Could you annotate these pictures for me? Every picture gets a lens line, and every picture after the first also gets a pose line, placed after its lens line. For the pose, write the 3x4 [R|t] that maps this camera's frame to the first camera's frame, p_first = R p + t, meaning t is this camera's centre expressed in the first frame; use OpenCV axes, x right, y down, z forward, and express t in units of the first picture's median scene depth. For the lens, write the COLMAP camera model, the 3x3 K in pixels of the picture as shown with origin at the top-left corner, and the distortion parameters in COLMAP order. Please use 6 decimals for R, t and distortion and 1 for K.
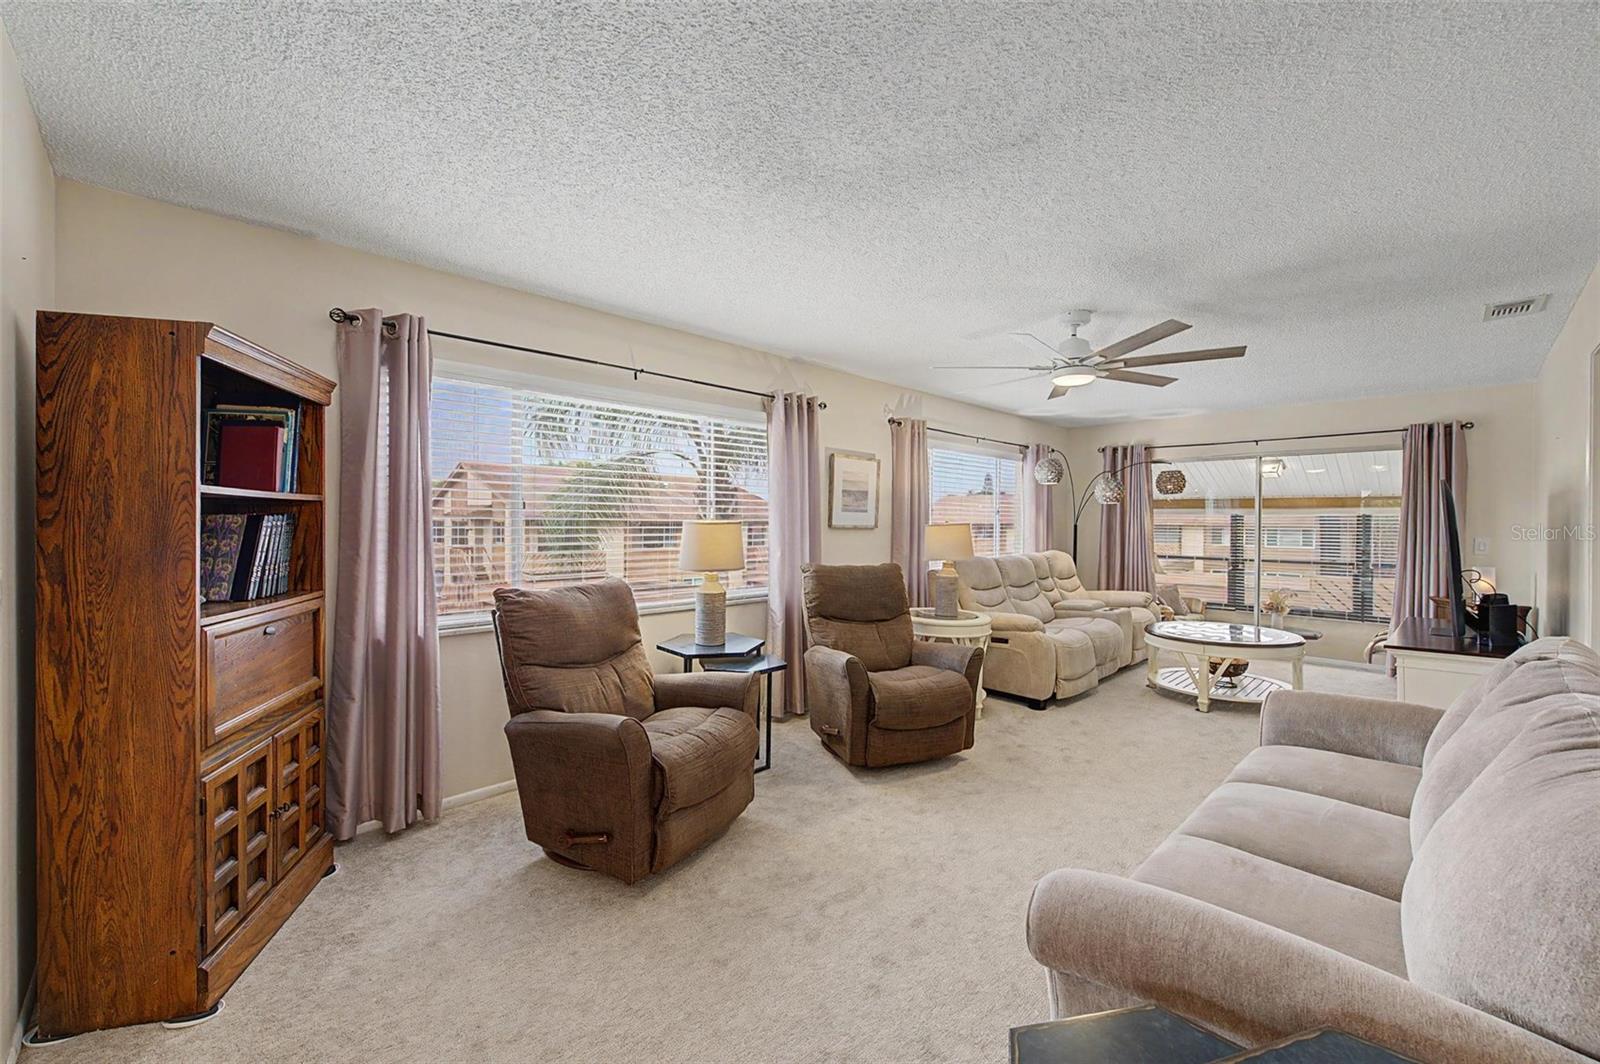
lens RADIAL K [[632.6, 0, 803.7], [0, 632.6, 525.7], [0, 0, 1]] dist [0.002486, -0.002451]
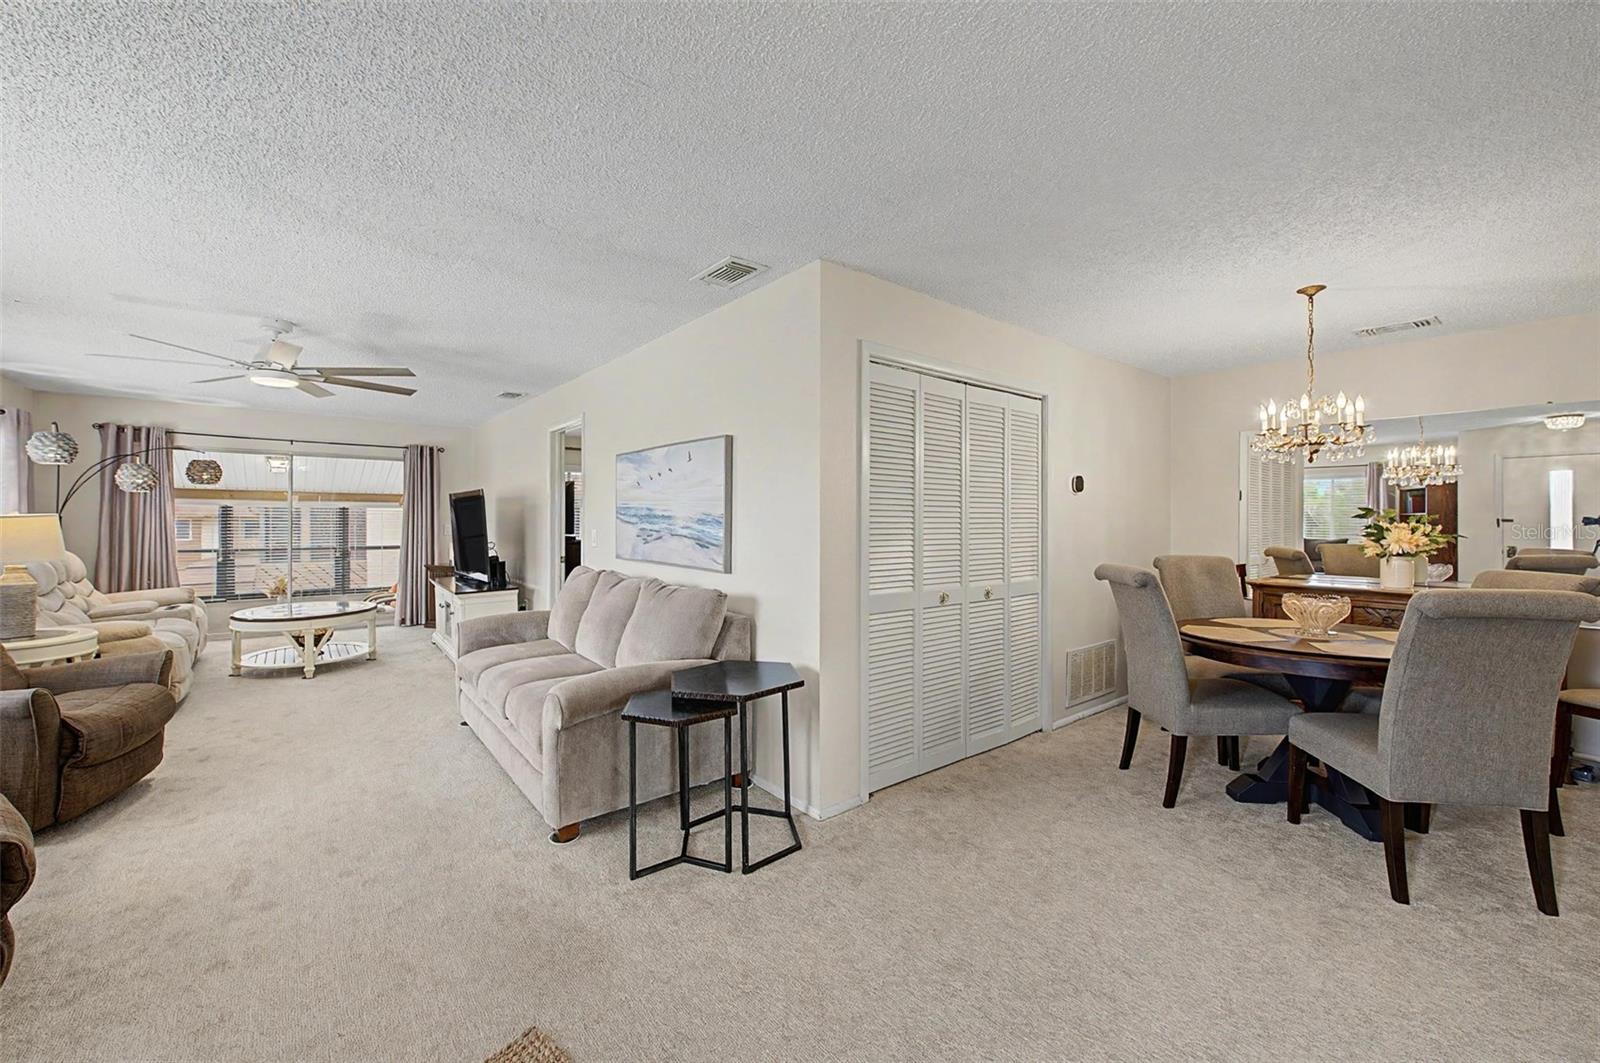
lens RADIAL K [[632.6, 0, 801.6], [0, 632.6, 518.6], [0, 0, 1]] dist [0.002486, -0.002451]
pose [[0.089164, -0.004859, 0.996005, -0.356603], [0.001052, 0.999988, 0.004784, -0.000993], [-0.996016, 0.000622, 0.089168, 0.005378]]
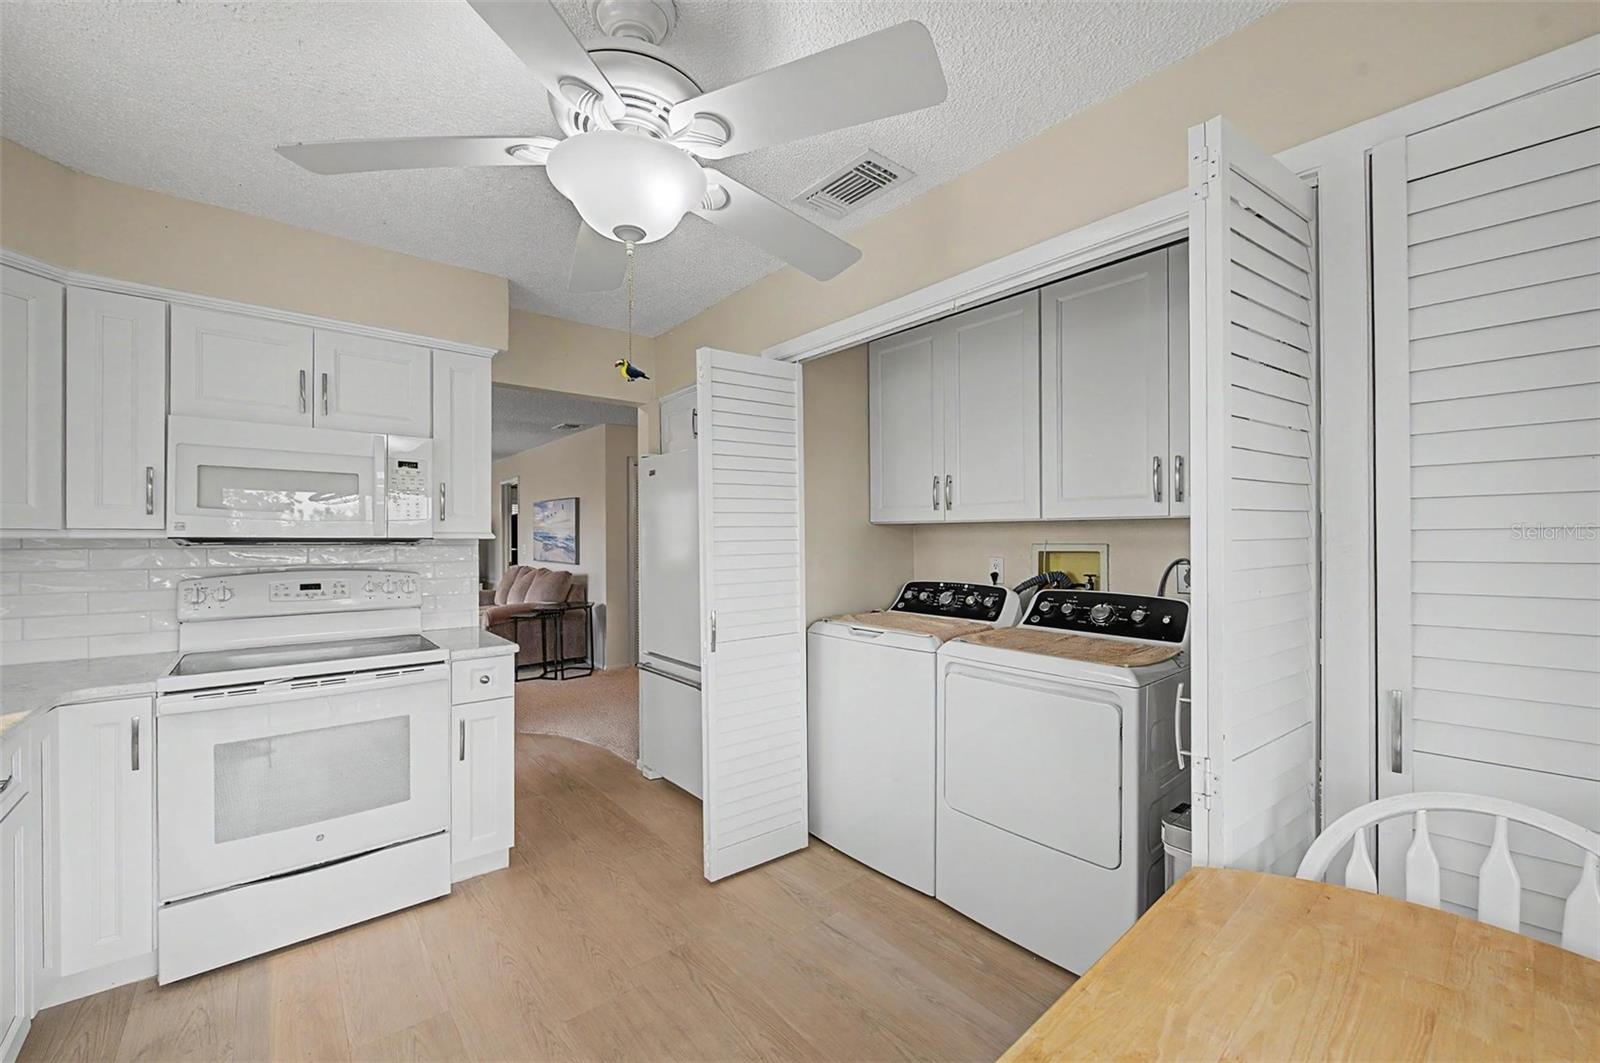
lens RADIAL K [[632.6, 0, 797.8], [0, 632.6, 537.6], [0, 0, 1]] dist [0.002486, -0.002451]
pose [[0.077121, -0.007432, 0.996994, -0.967325], [0.005197, 0.999962, 0.007053, -0.005763], [-0.997008, 0.004638, 0.077156, -0.399157]]
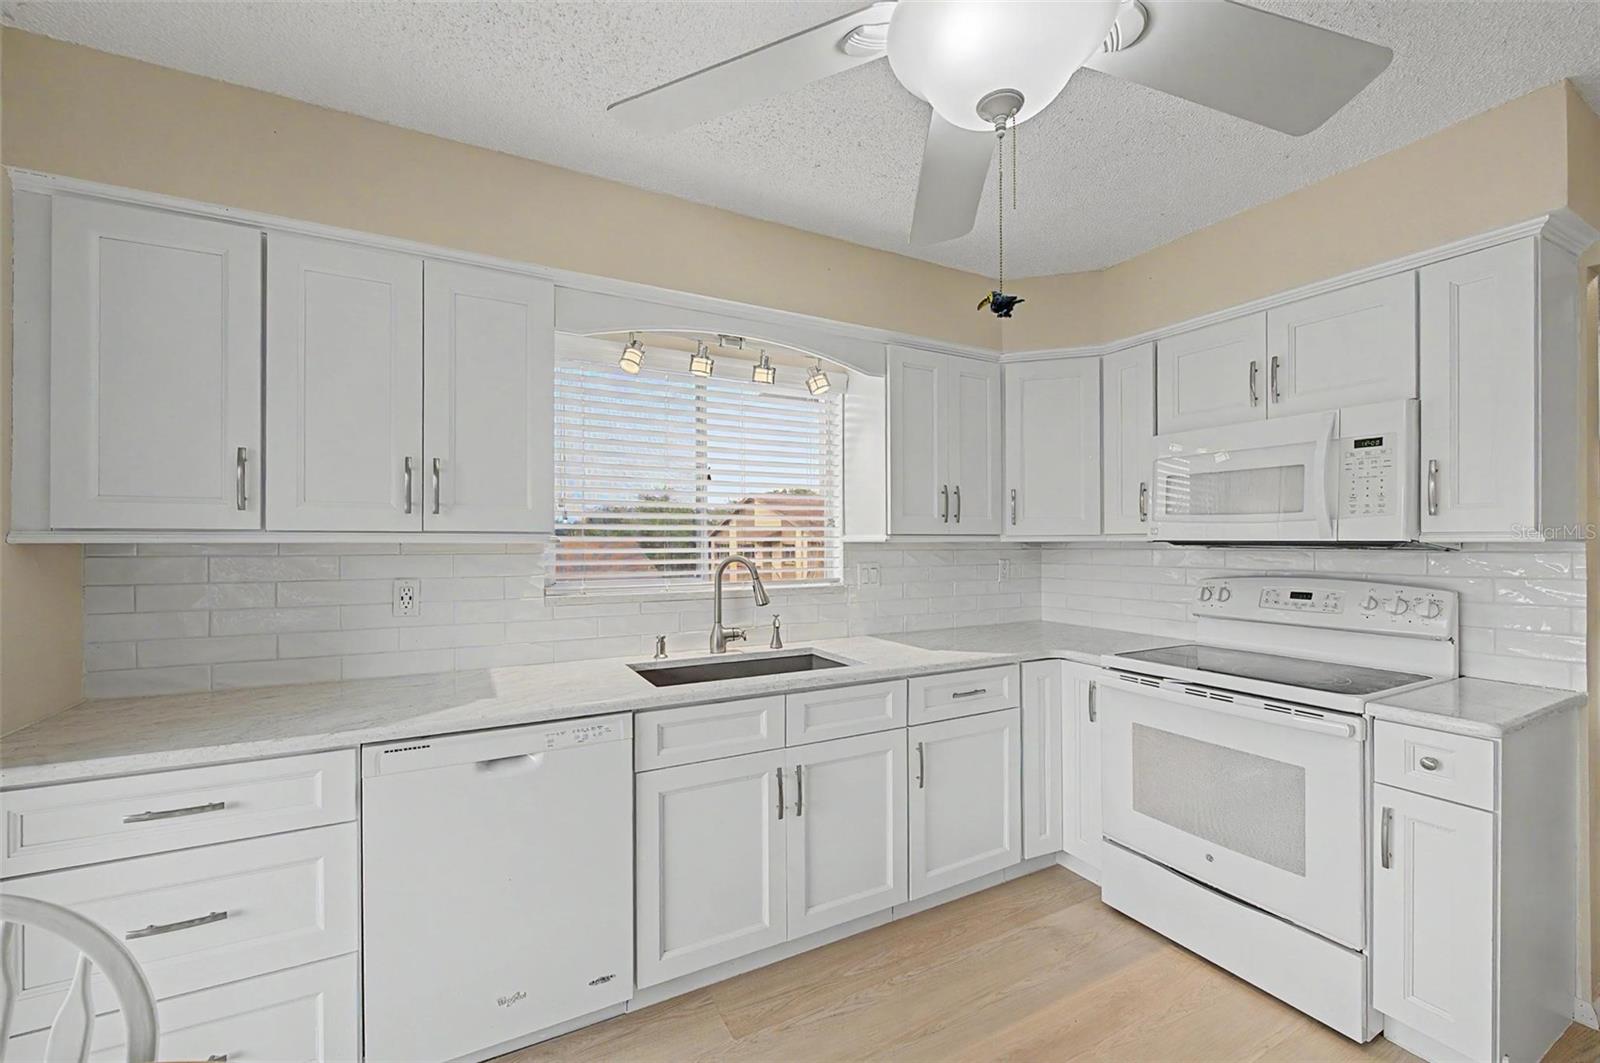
lens RADIAL K [[632.6, 0, 795.3], [0, 632.6, 541.1], [0, 0, 1]] dist [0.002486, -0.002451]
pose [[0.962612, -0.010530, -0.270681, -0.751661], [0.009320, 0.999940, -0.005754, -0.004625], [0.270725, 0.003016, 0.962652, -0.488290]]
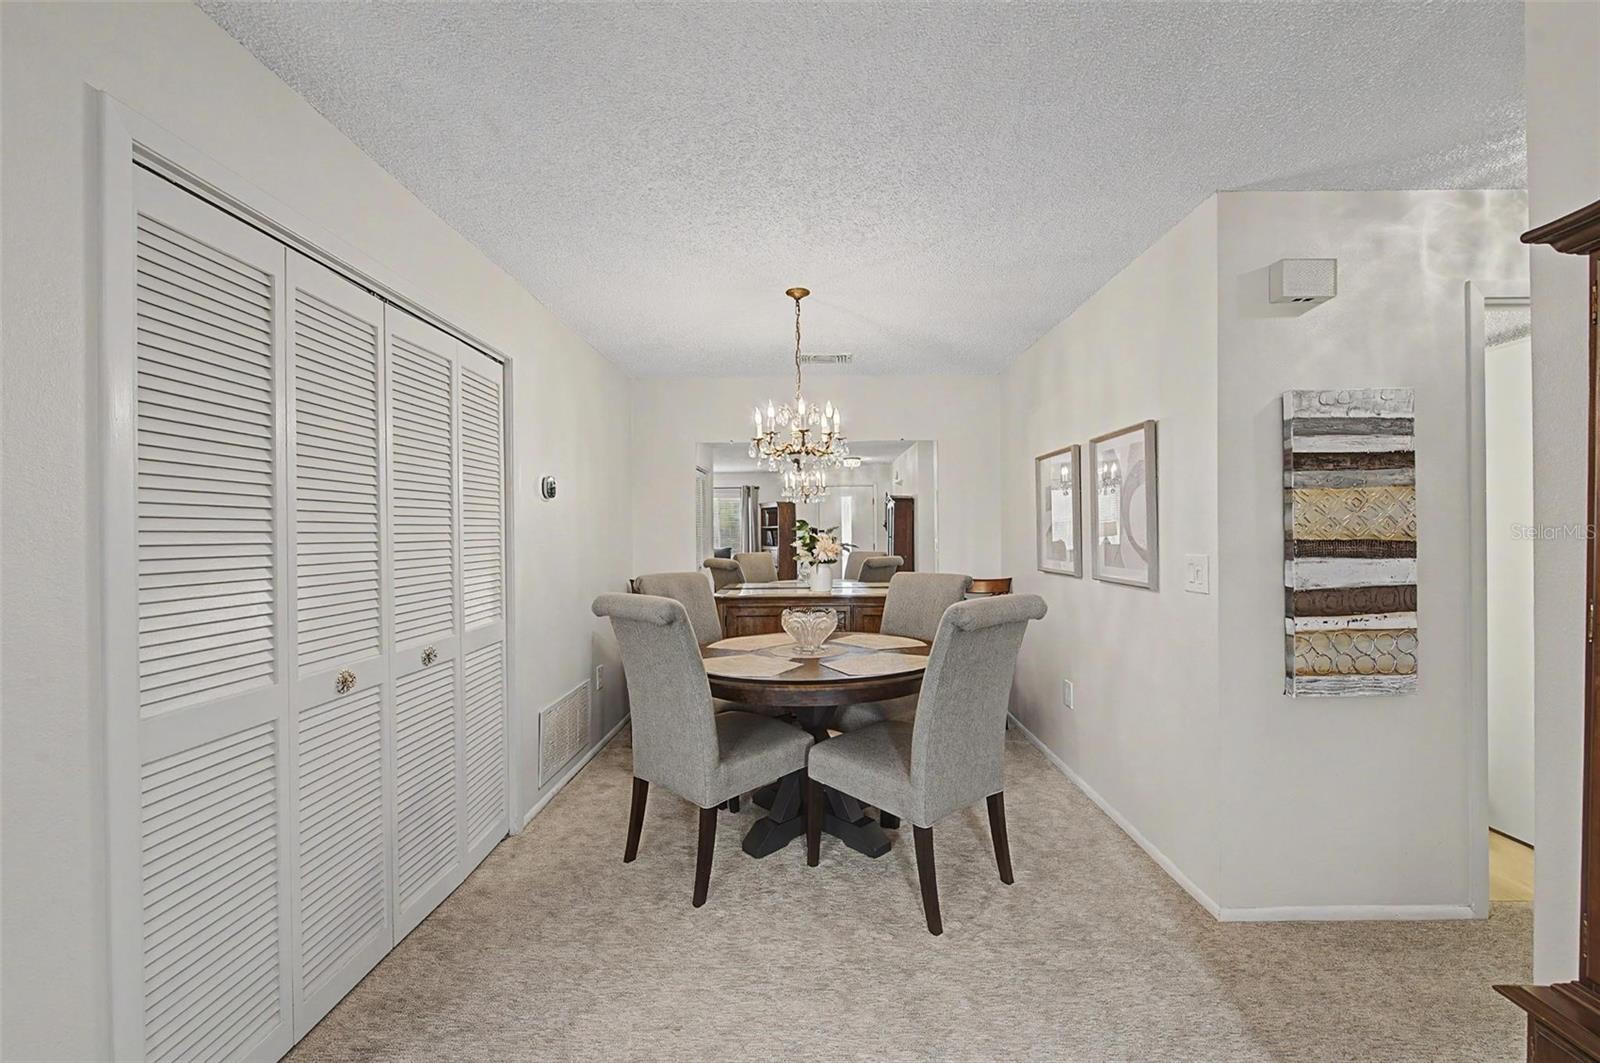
lens RADIAL K [[632.6, 0, 798.7], [0, 632.6, 533.2], [0, 0, 1]] dist [0.002486, -0.002451]
pose [[-0.706553, -0.000794, 0.707660, -0.138668], [0.007526, 0.999934, 0.008636, -0.000012], [-0.707620, 0.011427, -0.706500, -0.011815]]
